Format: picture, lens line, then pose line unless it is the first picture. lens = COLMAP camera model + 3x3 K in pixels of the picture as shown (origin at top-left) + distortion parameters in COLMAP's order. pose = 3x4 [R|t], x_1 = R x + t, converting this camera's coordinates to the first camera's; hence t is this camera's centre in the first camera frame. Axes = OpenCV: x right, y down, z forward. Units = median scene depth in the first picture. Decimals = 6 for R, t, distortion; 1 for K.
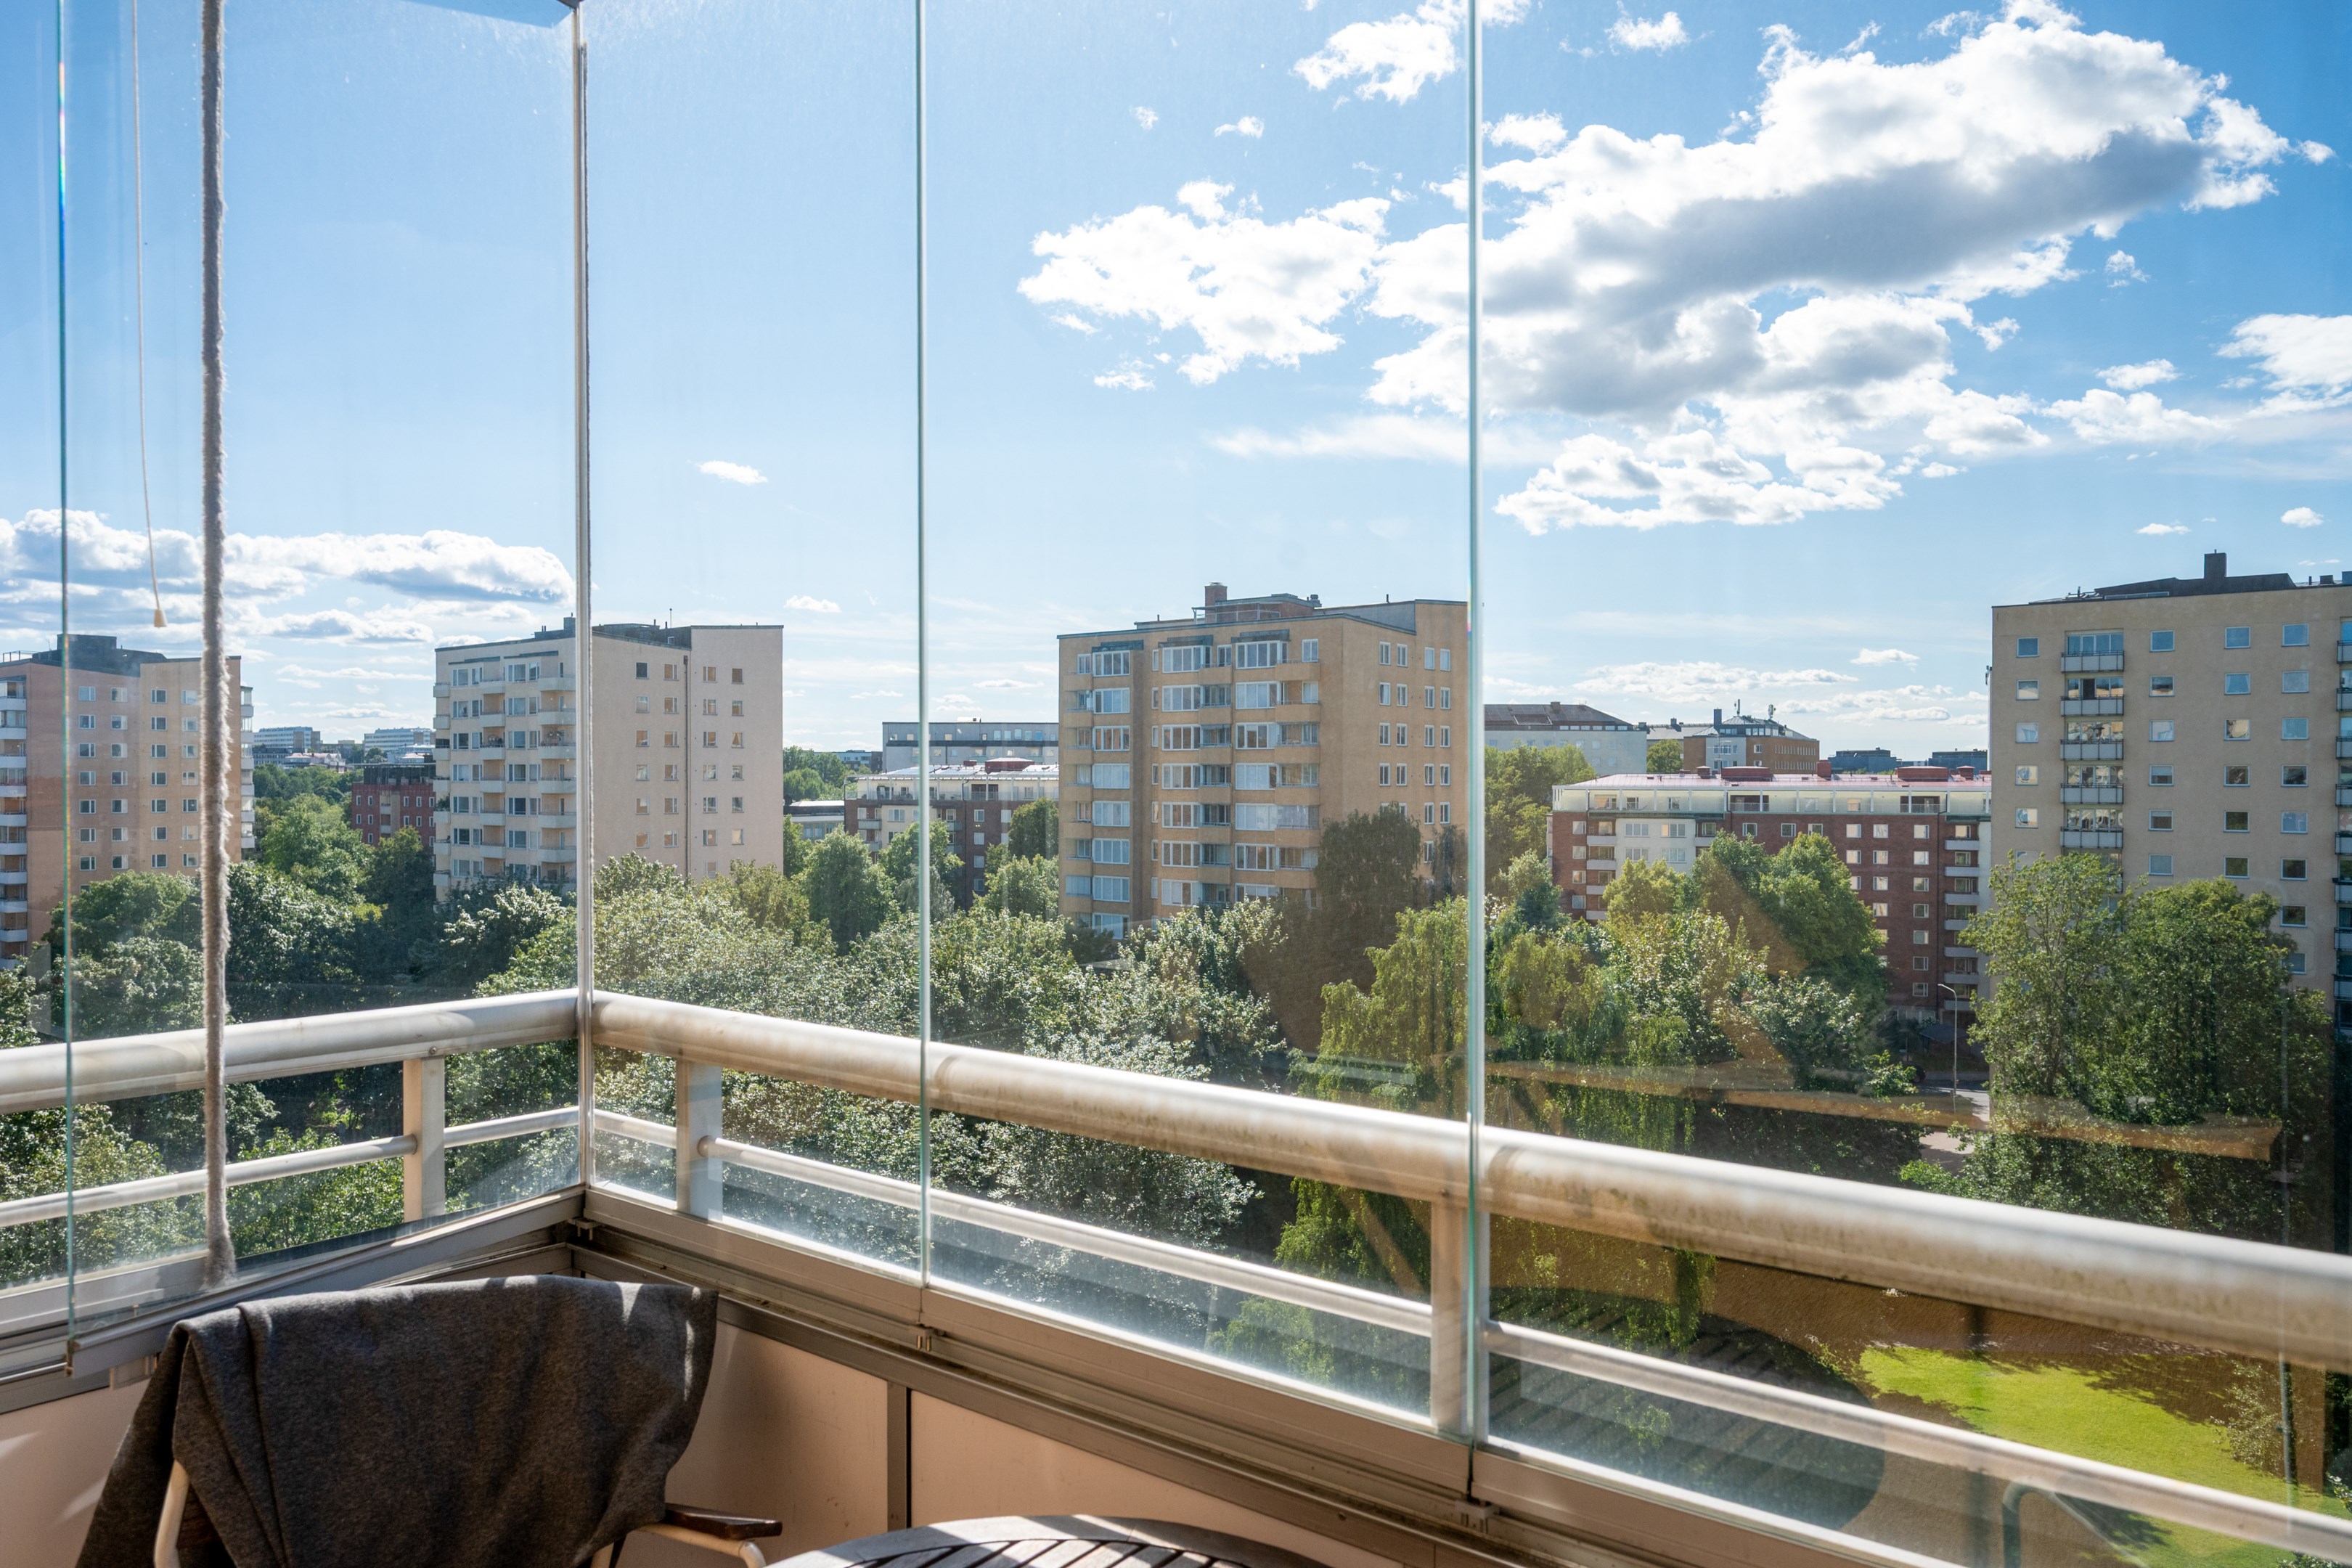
lens RADIAL K [[1643.5, 0, 1181.5], [0, 1643.5, 786.8], [0, 0, 1]] dist [0.007674, -0.002999]
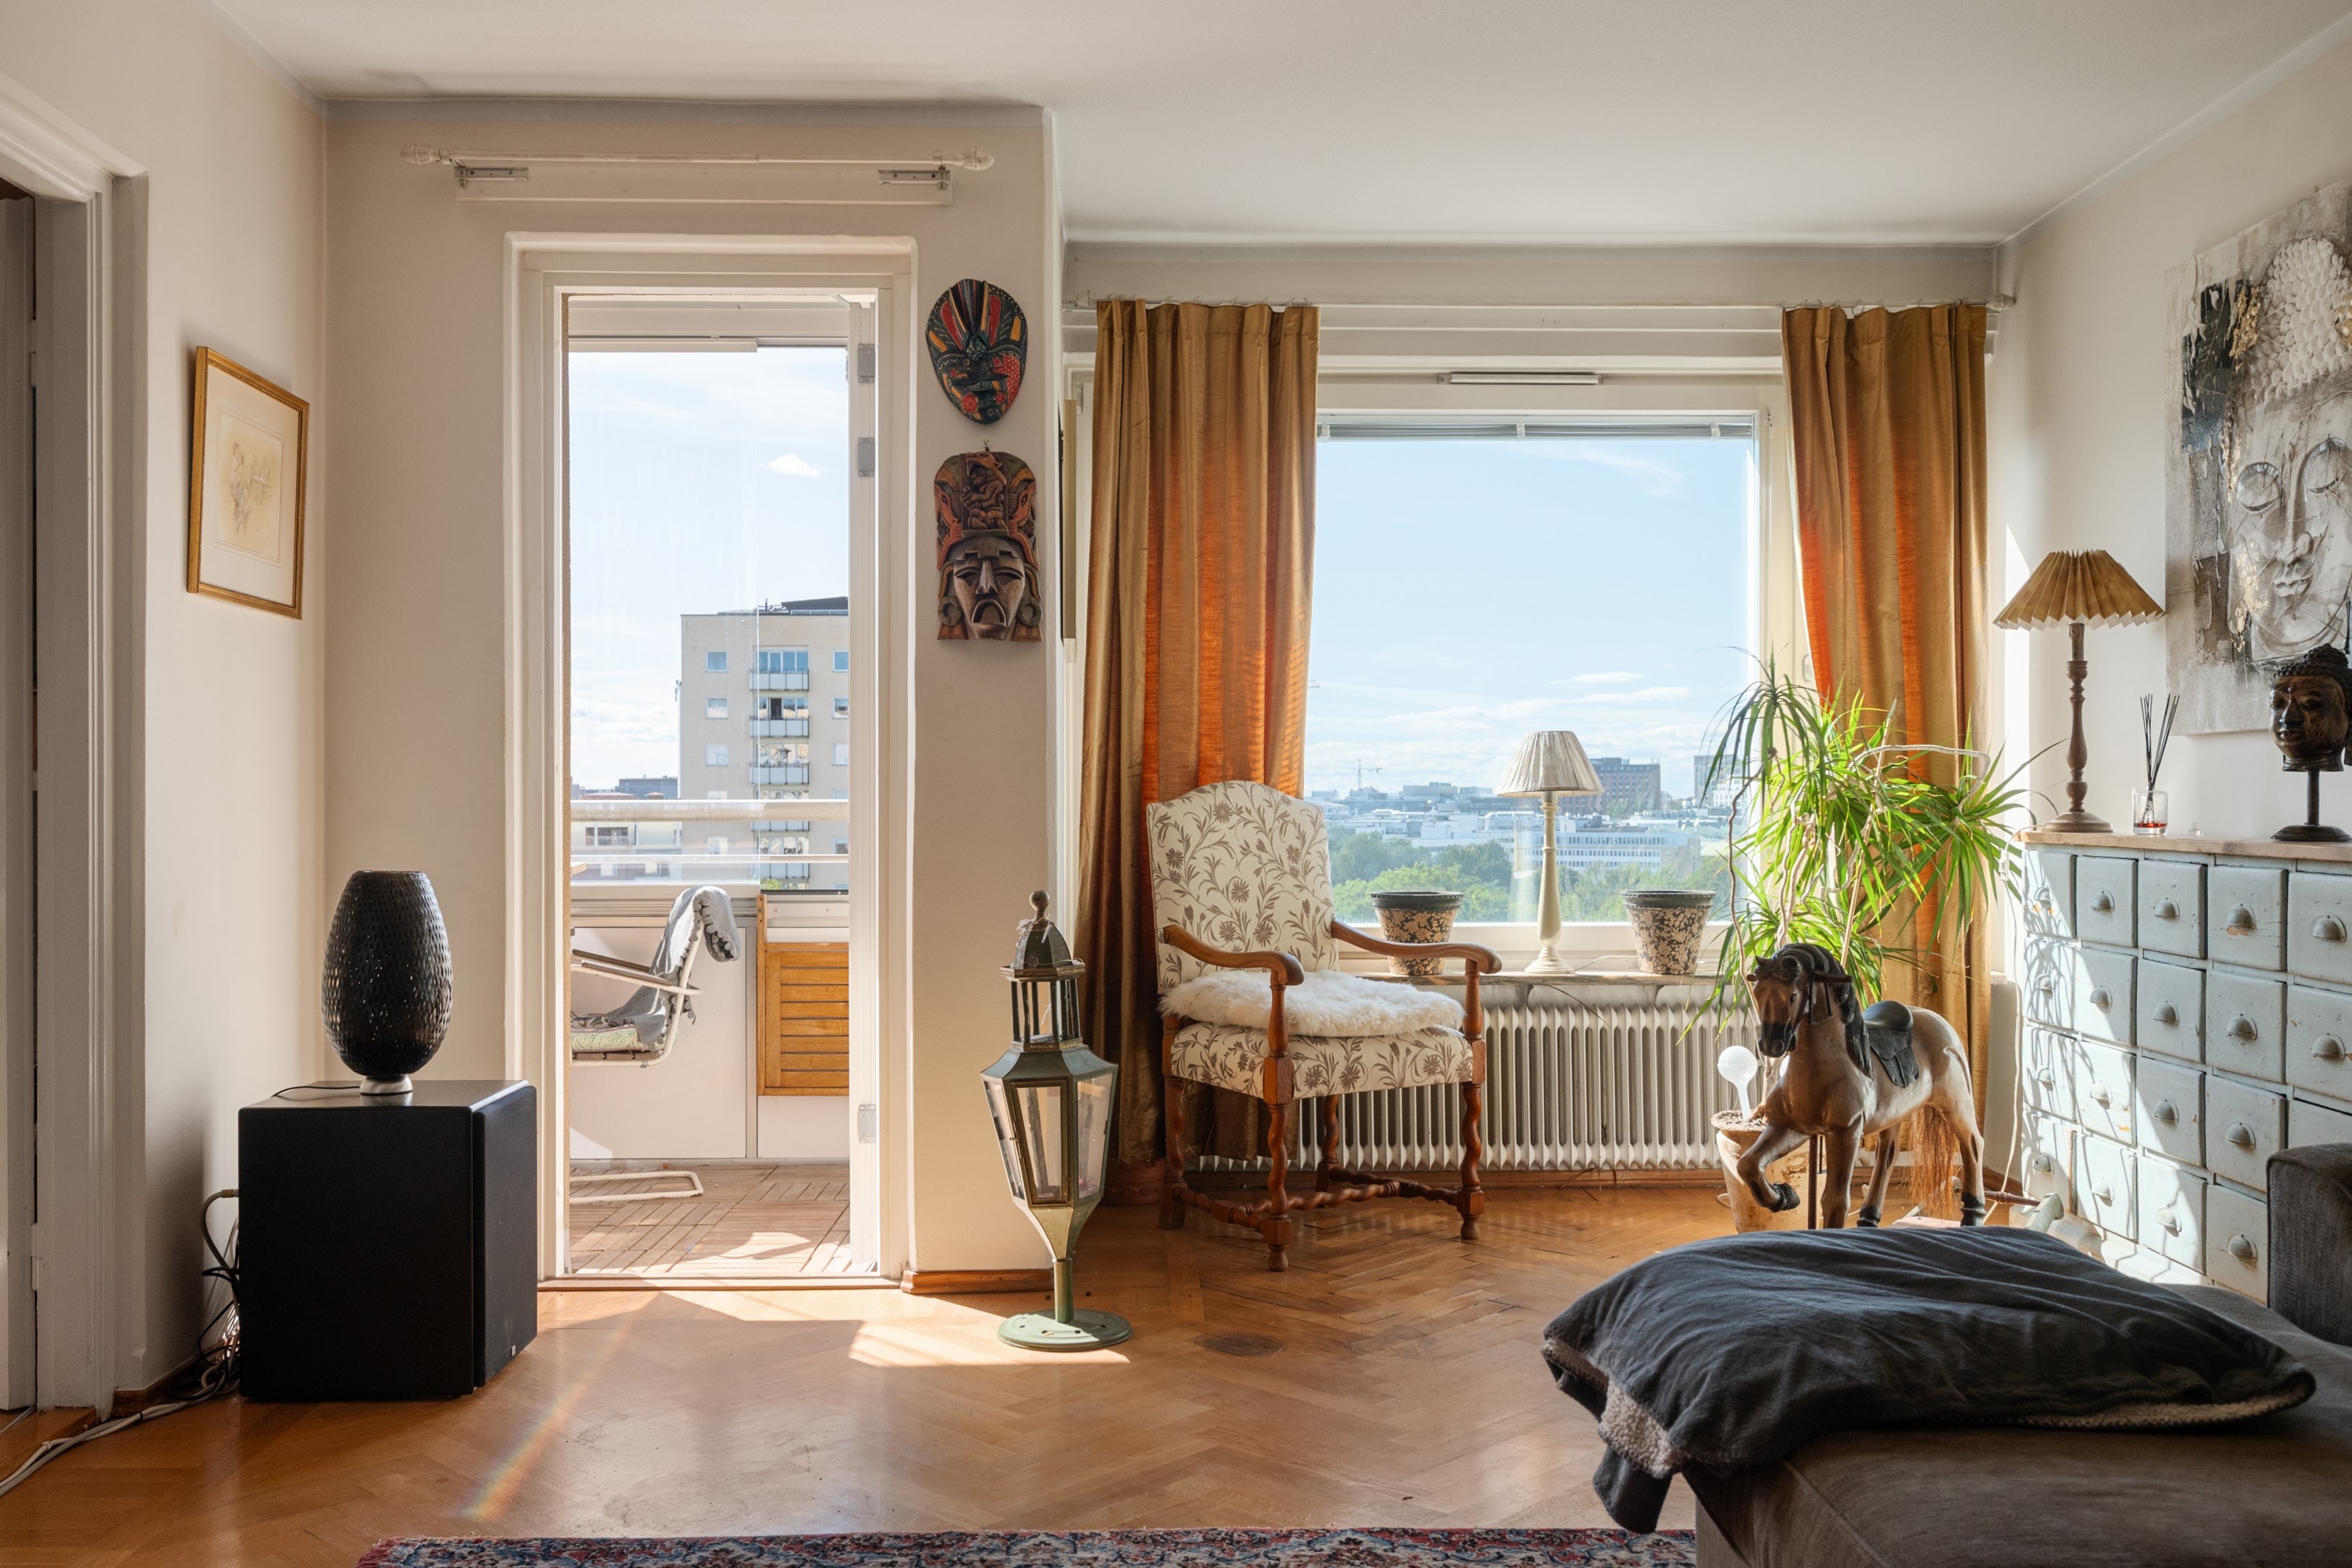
lens RADIAL K [[1995.9, 0, 1181.5], [0, 1995.9, 790.5], [0, 0, 1]] dist [-0.003003, 0.008083]
pose [[0.763273, -0.003151, 0.646068, -0.048232], [0.012506, 0.999873, -0.009899, 0.008723], [-0.645955, 0.015636, 0.763216, -0.105257]]
